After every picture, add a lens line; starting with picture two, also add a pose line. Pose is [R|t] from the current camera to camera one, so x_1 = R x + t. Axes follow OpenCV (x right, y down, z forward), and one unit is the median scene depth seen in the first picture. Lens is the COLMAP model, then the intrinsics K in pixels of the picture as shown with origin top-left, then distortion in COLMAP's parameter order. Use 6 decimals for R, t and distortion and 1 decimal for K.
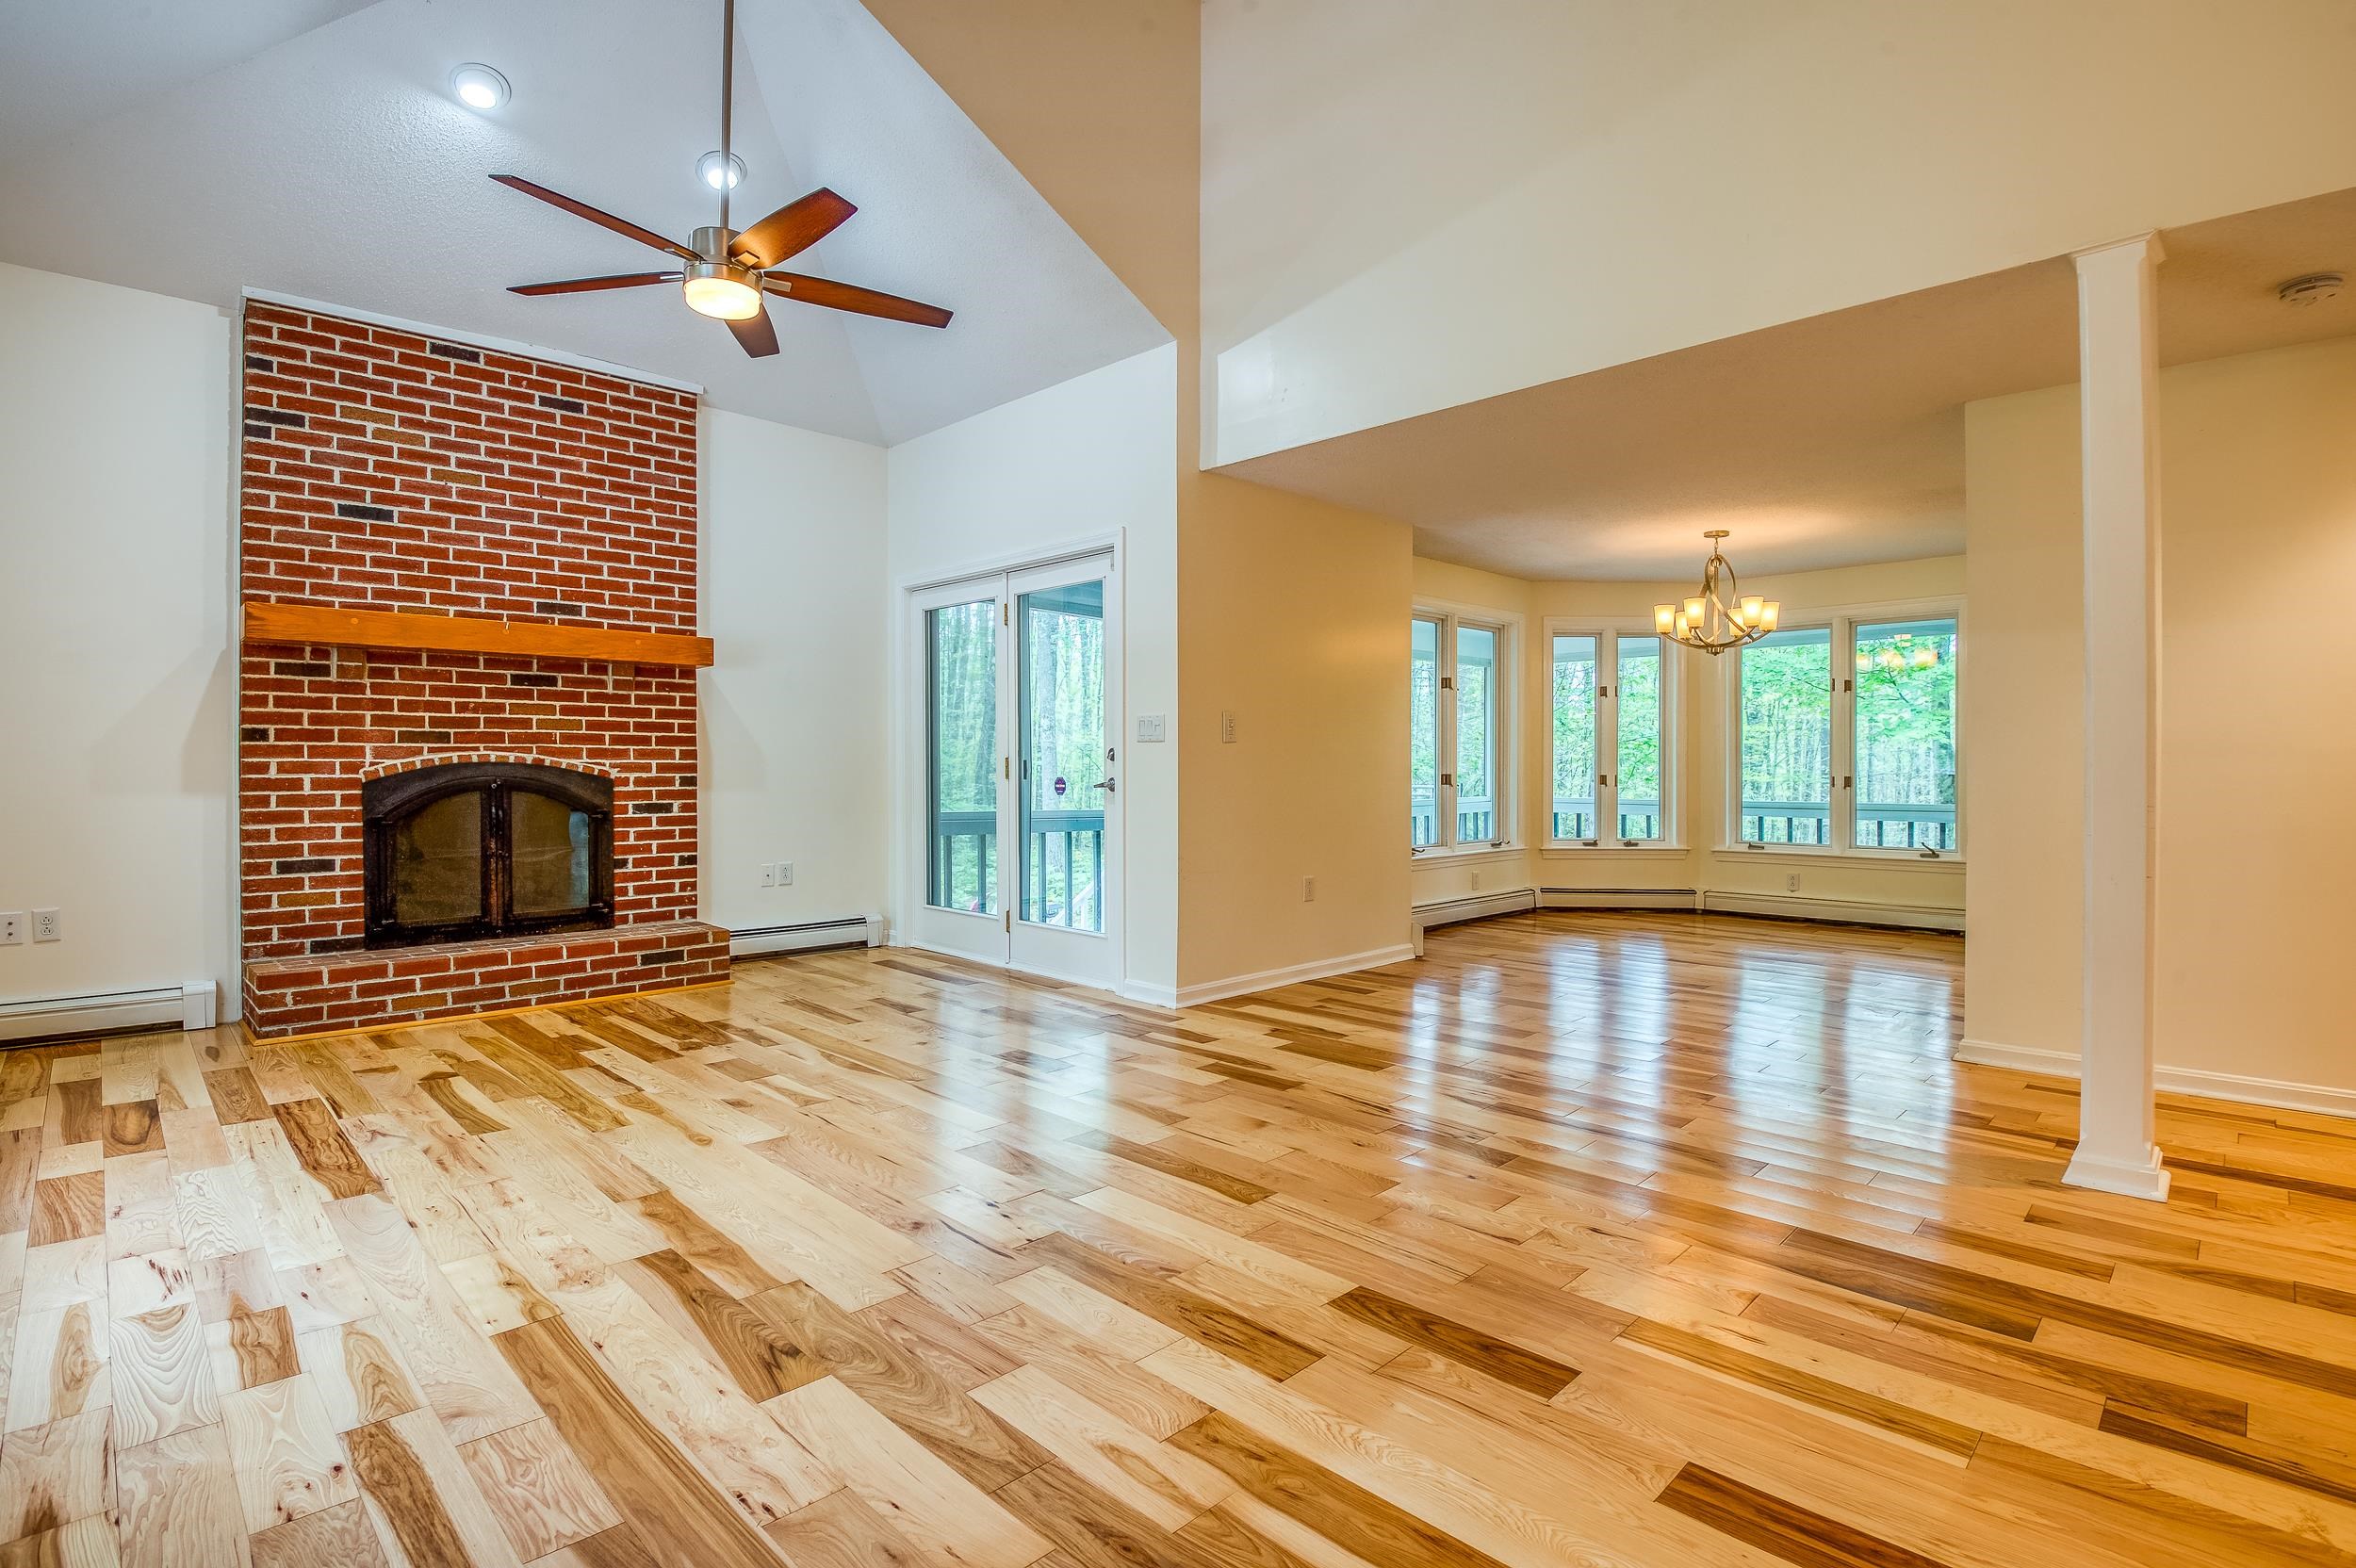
lens RADIAL K [[1136.8, 0, 1172.8], [0, 1136.8, 778.9], [0, 0, 1]] dist [-0.039814, -0.002455]
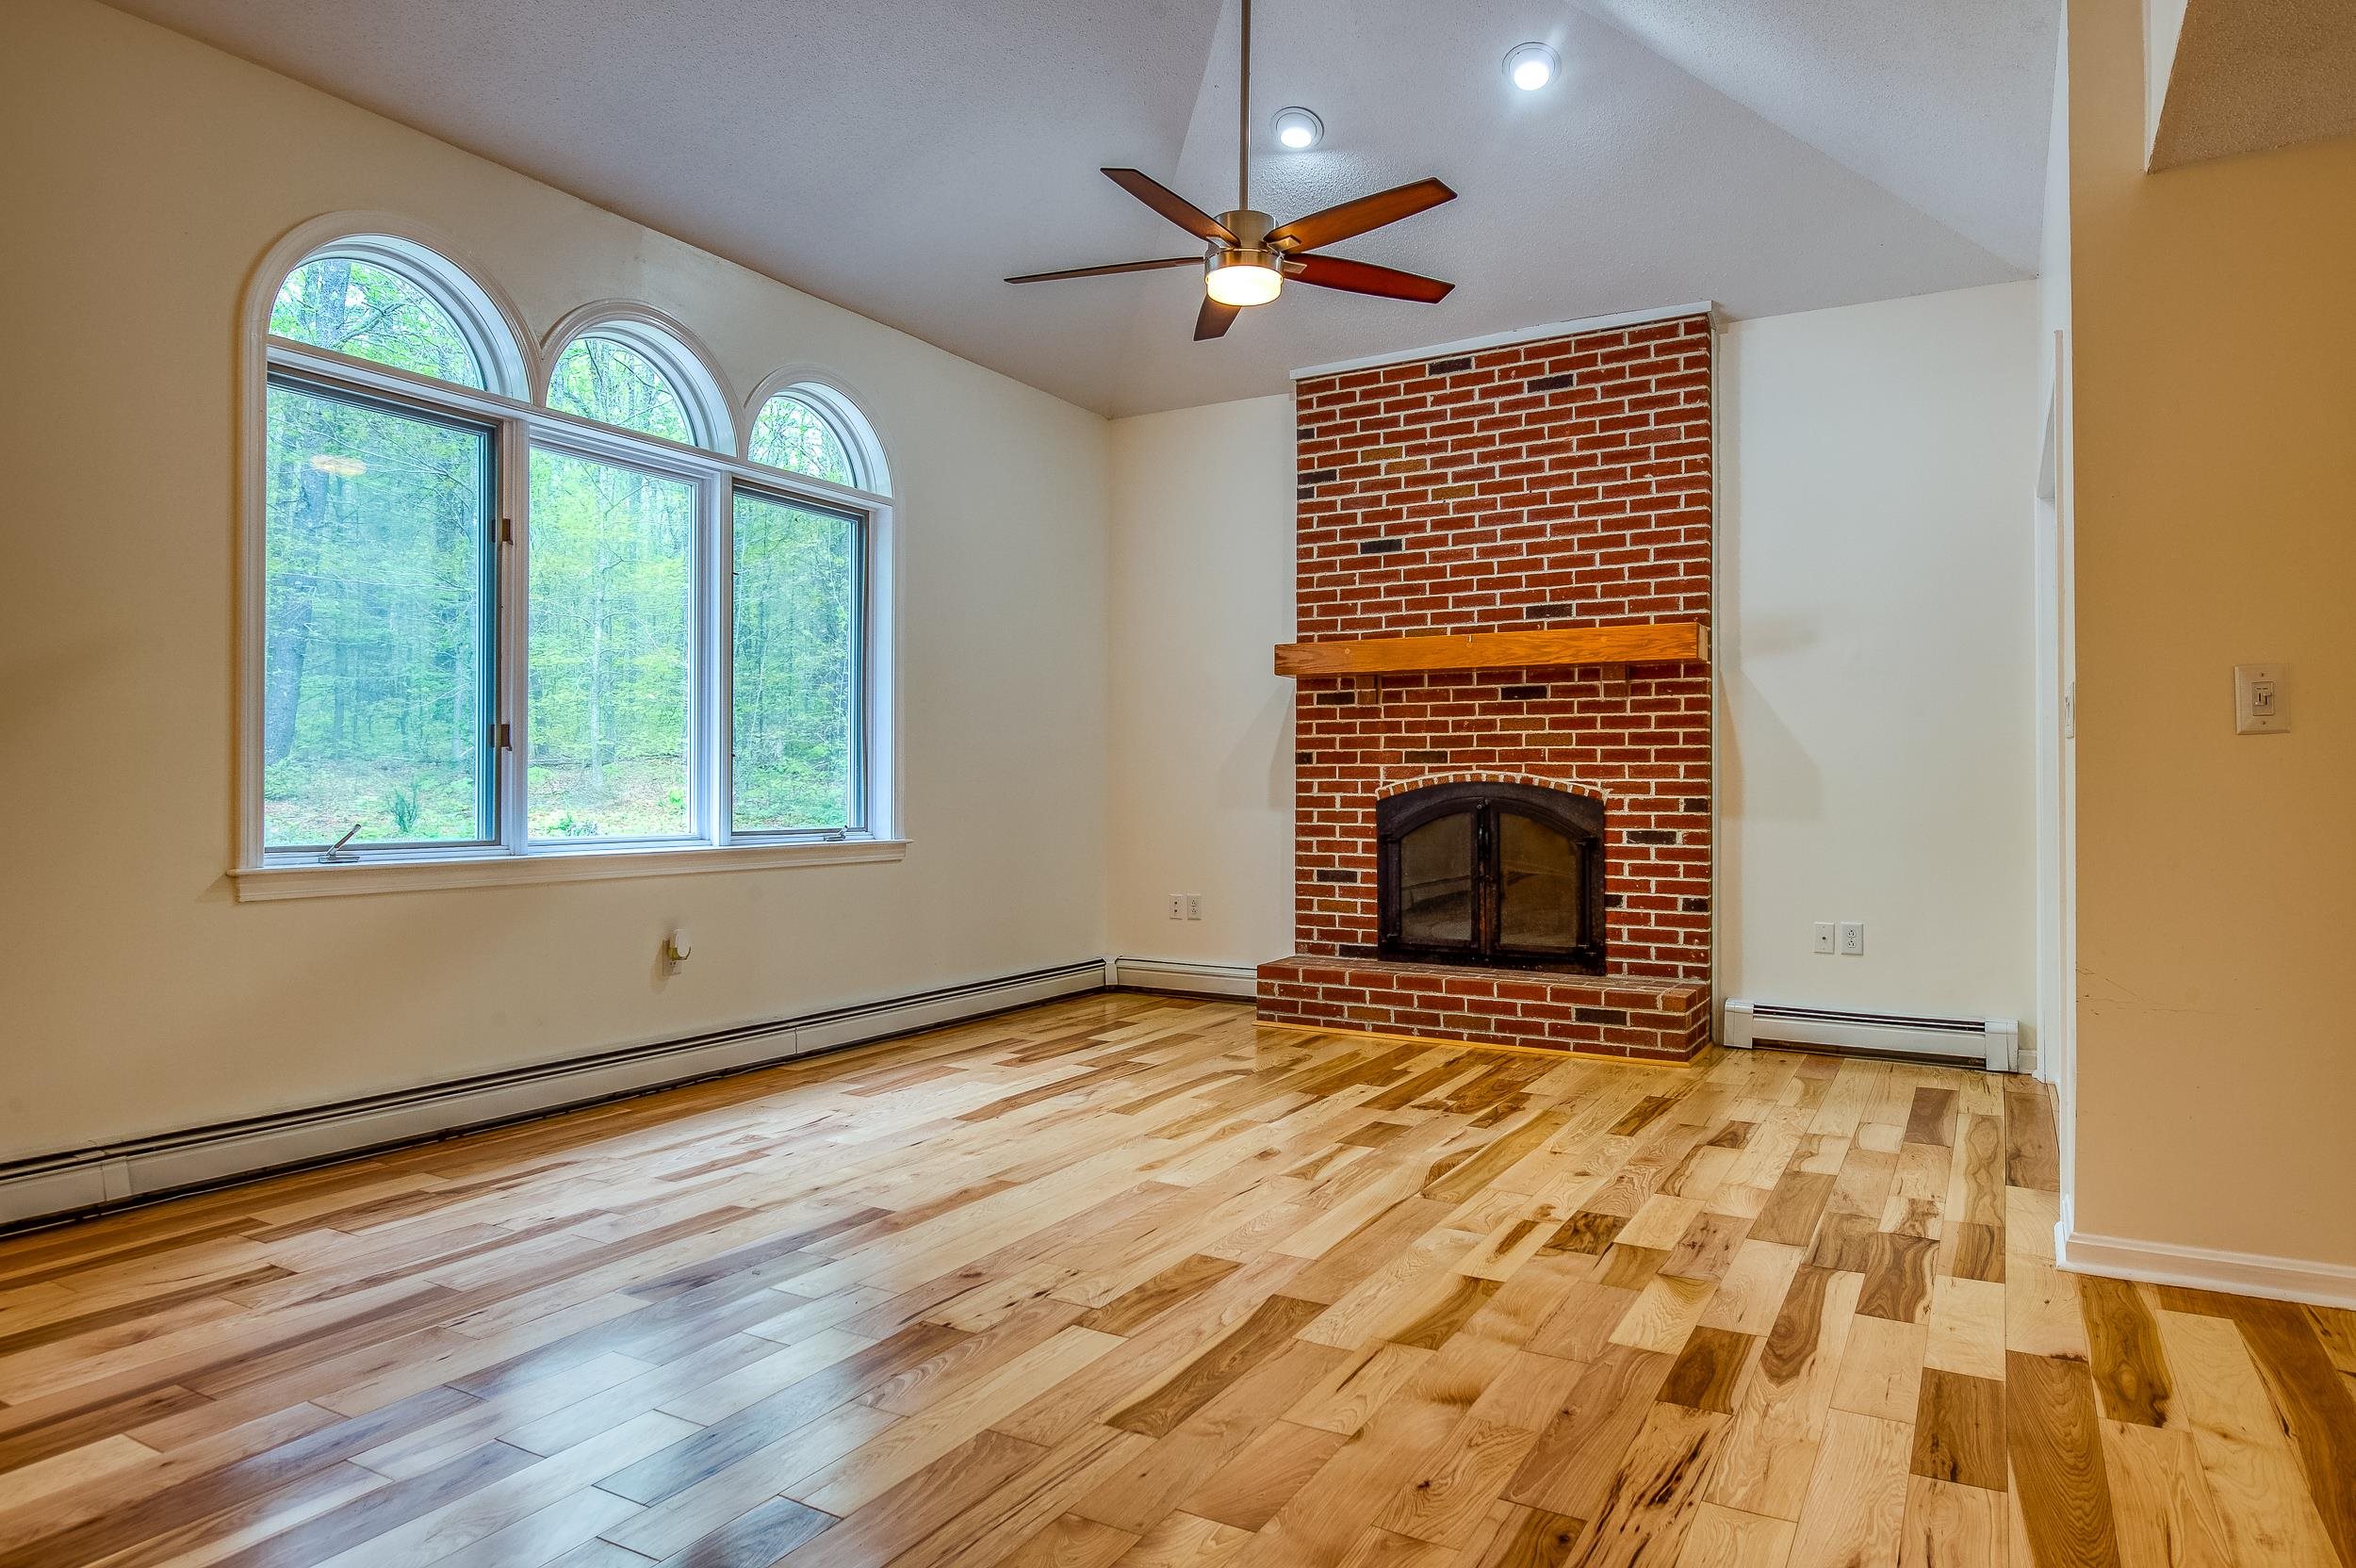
lens RADIAL K [[1415.6, 0, 1172.9], [0, 1415.6, 775.5], [0, 0, 1]] dist [0.010688, -0.002008]
pose [[0.253044, -0.005971, -0.967436, 0.506972], [-0.011474, 0.999892, -0.009172, -0.006355], [0.967387, 0.013421, 0.252948, 0.450331]]
